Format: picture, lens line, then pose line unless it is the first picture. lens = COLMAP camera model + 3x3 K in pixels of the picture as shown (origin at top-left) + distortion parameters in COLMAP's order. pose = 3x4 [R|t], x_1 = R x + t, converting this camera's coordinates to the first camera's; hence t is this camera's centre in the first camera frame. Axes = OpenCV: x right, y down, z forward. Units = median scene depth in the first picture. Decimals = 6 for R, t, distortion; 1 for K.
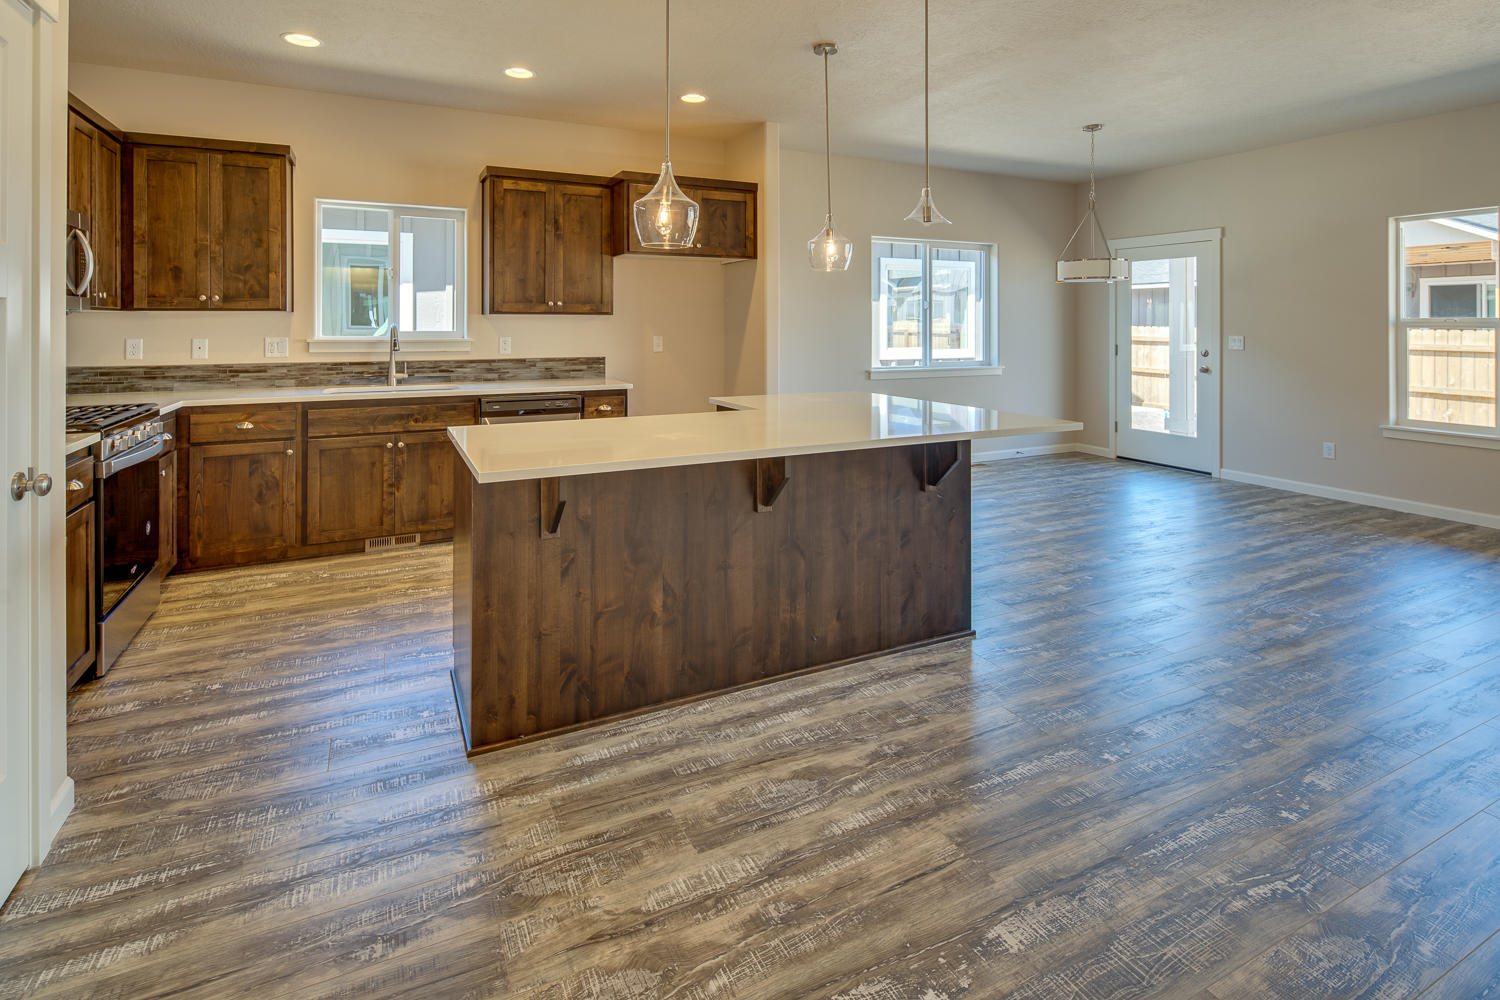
lens RADIAL K [[732.1, 0, 743.1], [0, 732.1, 325.1], [0, 0, 1]] dist [-0.002020, -0.002132]
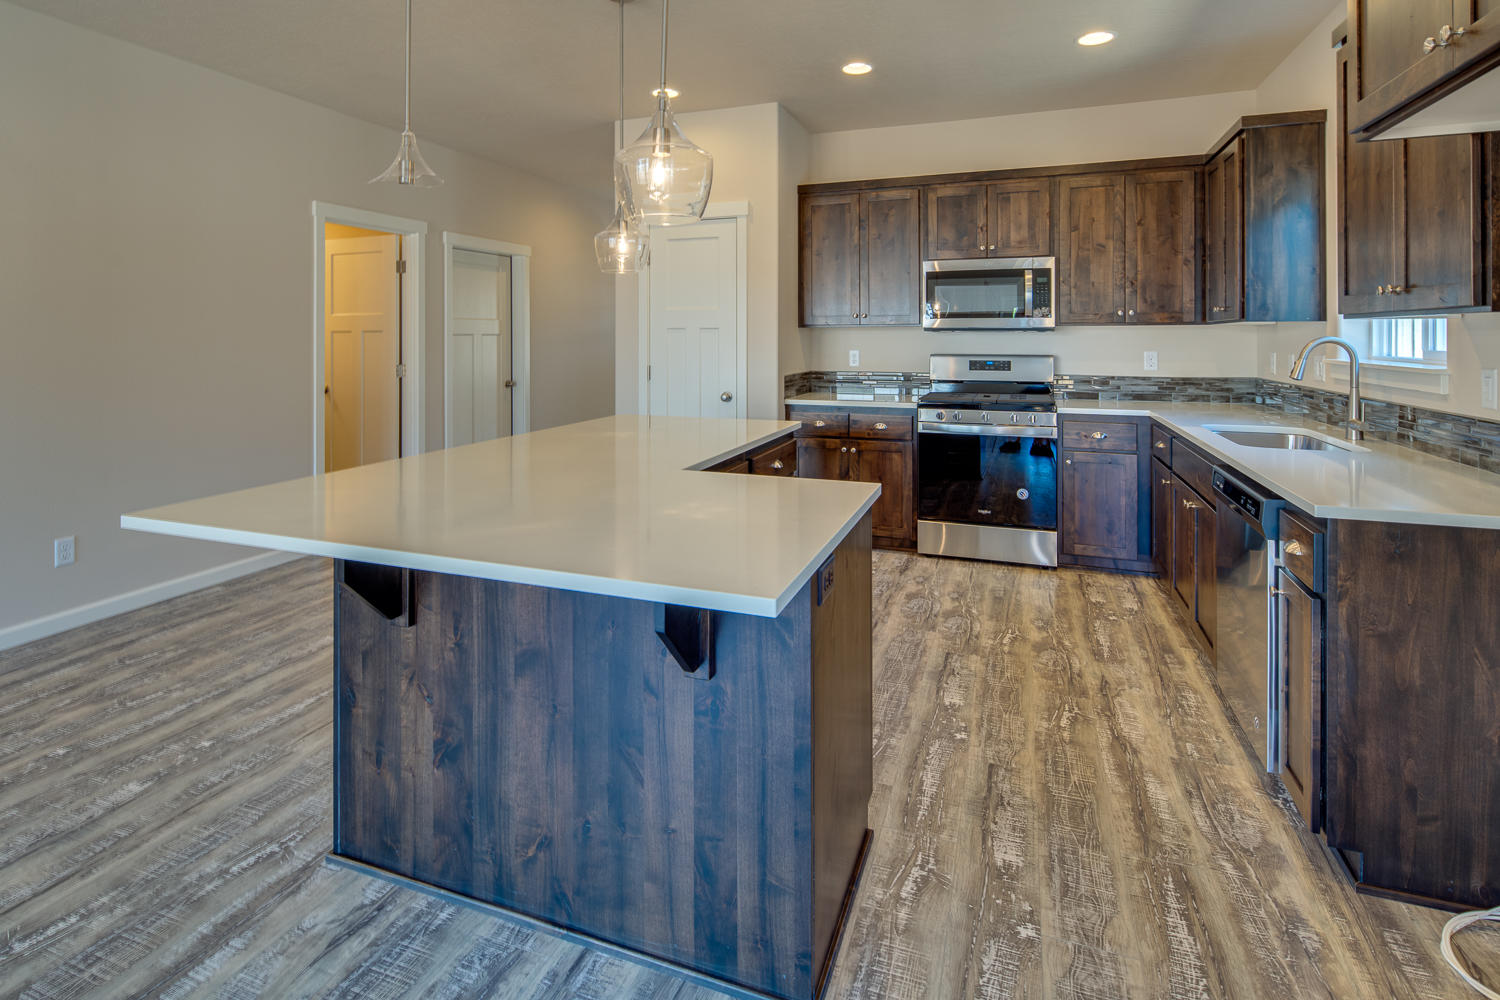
lens RADIAL K [[756.3, 0, 732.2], [0, 756.3, 335.0], [0, 0, 1]] dist [-0.002725, -0.001479]
pose [[-0.732885, 0.000114, -0.680352, 0.358883], [0.000253, 1.000000, -0.000105, -0.004180], [0.680352, -0.000249, -0.732885, 1.221993]]
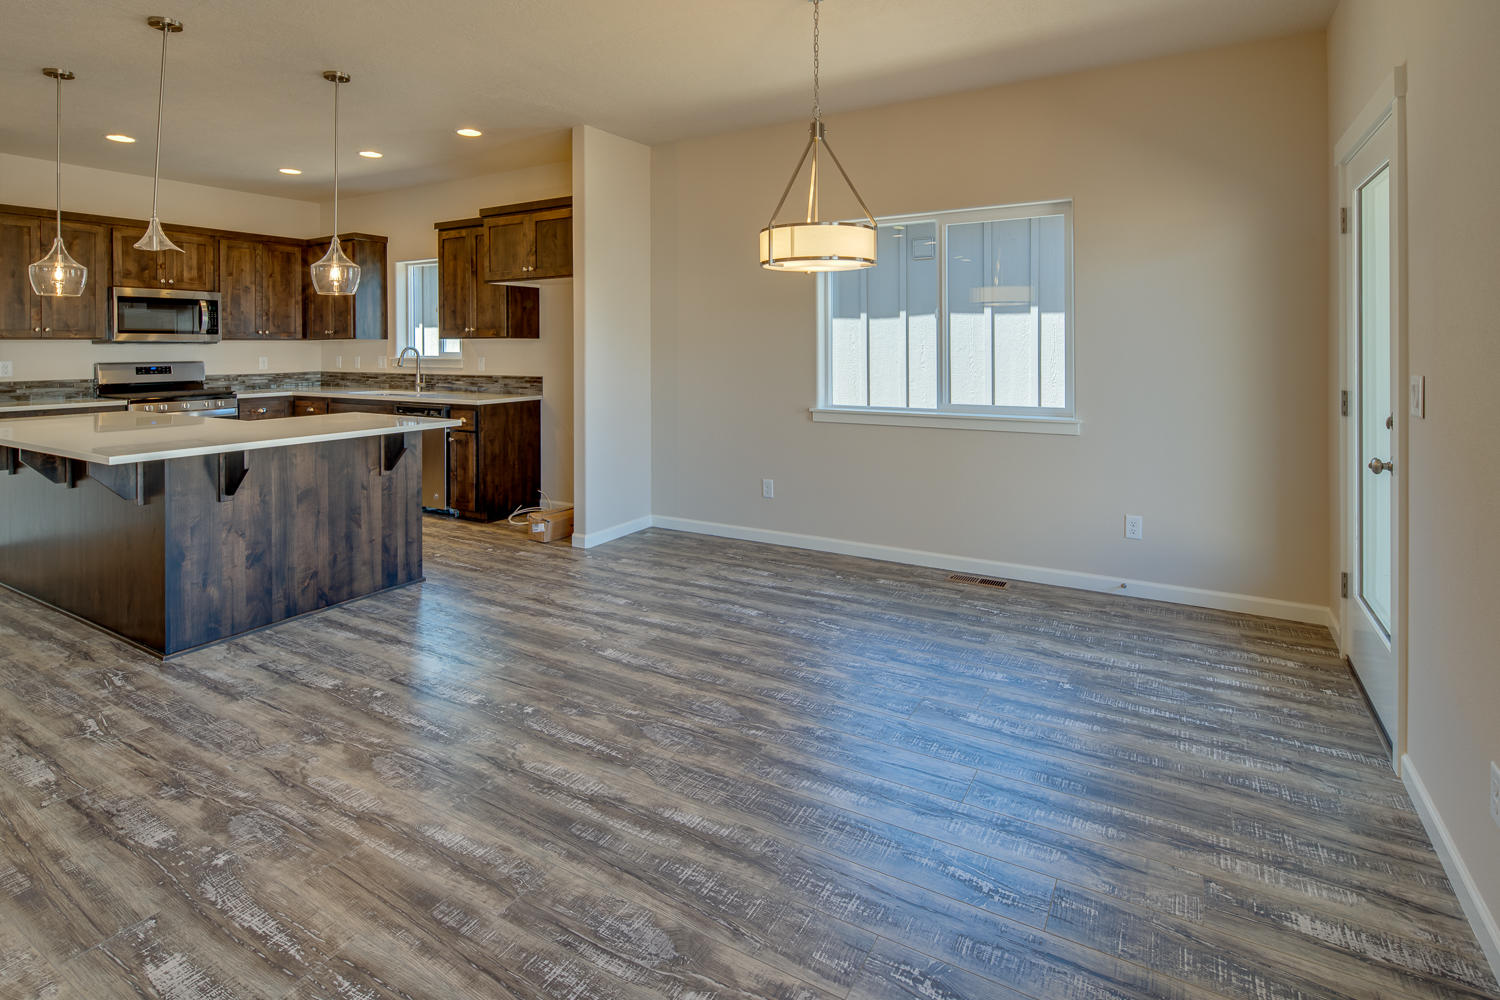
lens RADIAL K [[760.2, 0, 735.8], [0, 760.2, 346.5], [0, 0, 1]] dist [0.000359, -0.004441]
pose [[0.544182, -0.002440, -0.838964, 1.165892], [0.003856, 0.999992, -0.000408, 0.000390], [0.838958, -0.003014, 0.544187, 0.795651]]
